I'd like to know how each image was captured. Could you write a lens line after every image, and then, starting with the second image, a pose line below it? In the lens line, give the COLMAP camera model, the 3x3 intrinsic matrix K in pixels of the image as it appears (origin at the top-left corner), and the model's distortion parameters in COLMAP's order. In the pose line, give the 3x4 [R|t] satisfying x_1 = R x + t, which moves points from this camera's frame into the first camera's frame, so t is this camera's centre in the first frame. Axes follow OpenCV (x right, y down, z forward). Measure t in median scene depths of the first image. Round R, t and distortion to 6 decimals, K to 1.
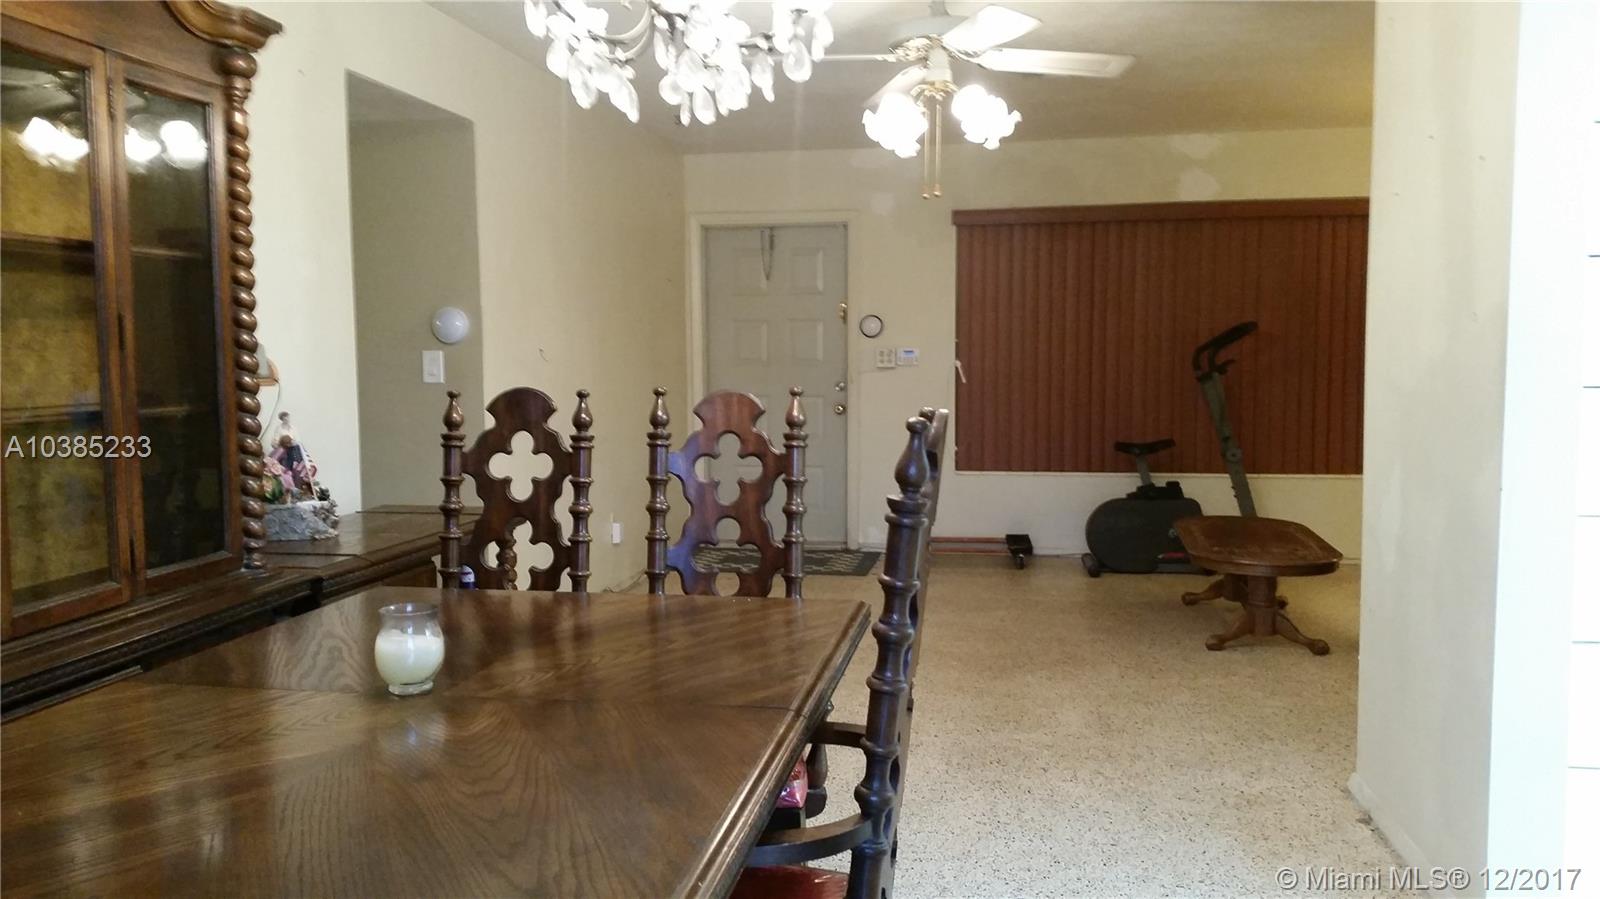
lens RADIAL K [[1294.0, 0, 746.7], [0, 1294.0, 511.8], [0, 0, 1]] dist [0.069311, -0.137426]
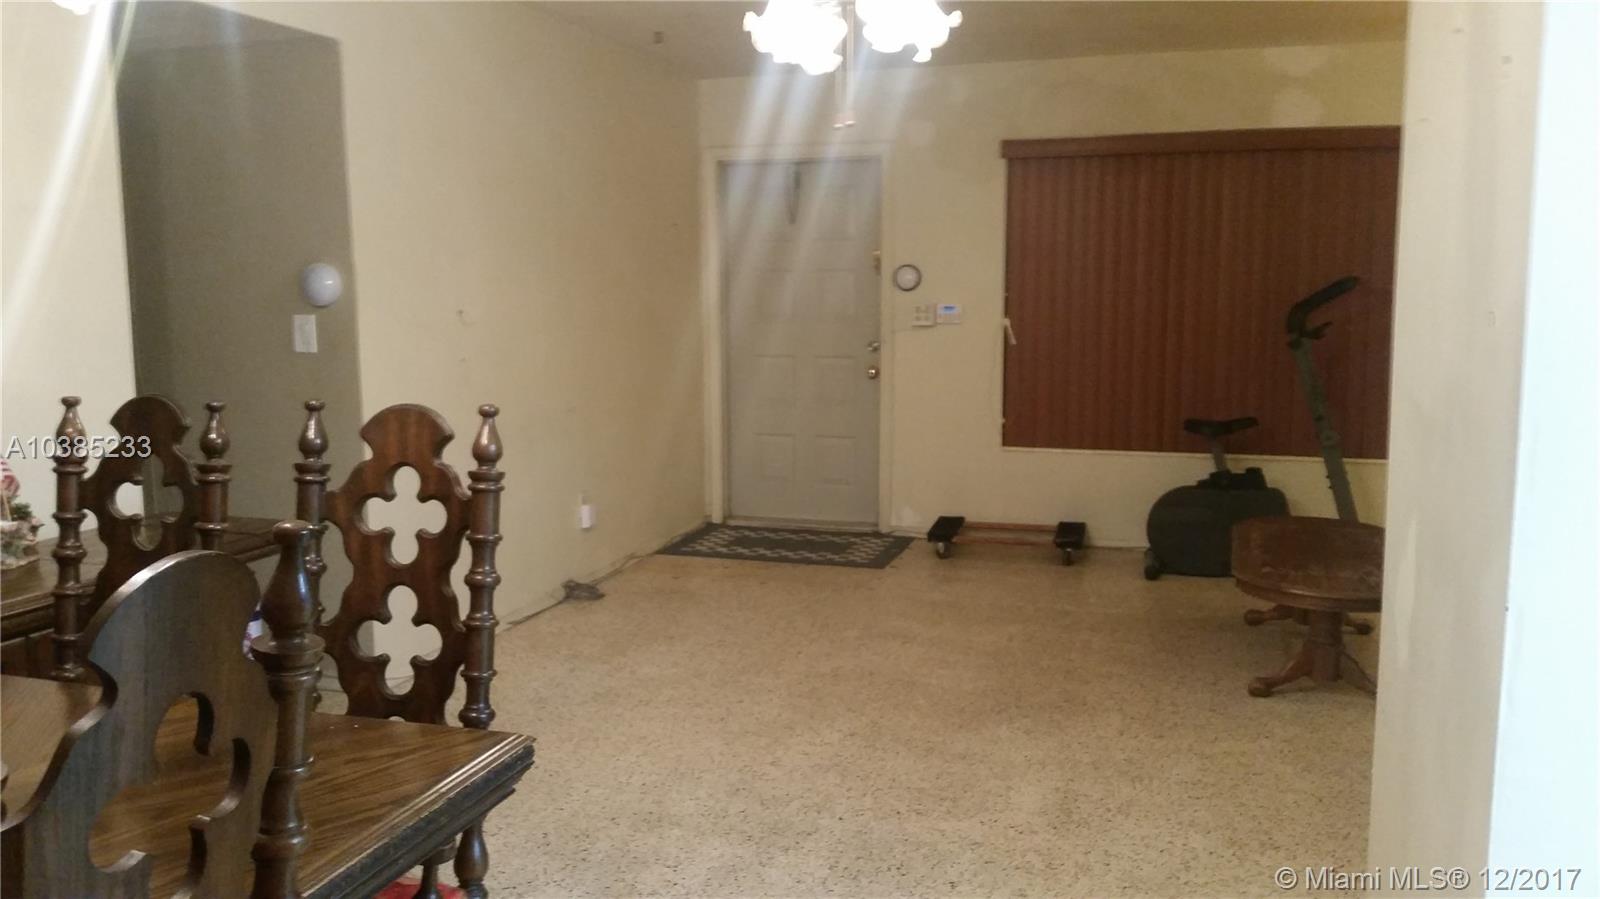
lens RADIAL K [[1294.0, 0, 756.1], [0, 1294.0, 502.7], [0, 0, 1]] dist [0.069311, -0.137426]
pose [[0.992683, 0.025330, -0.118059, 0.122286], [-0.020154, 0.998791, 0.044832, -0.035696], [0.119052, -0.042124, 0.991994, 0.145717]]
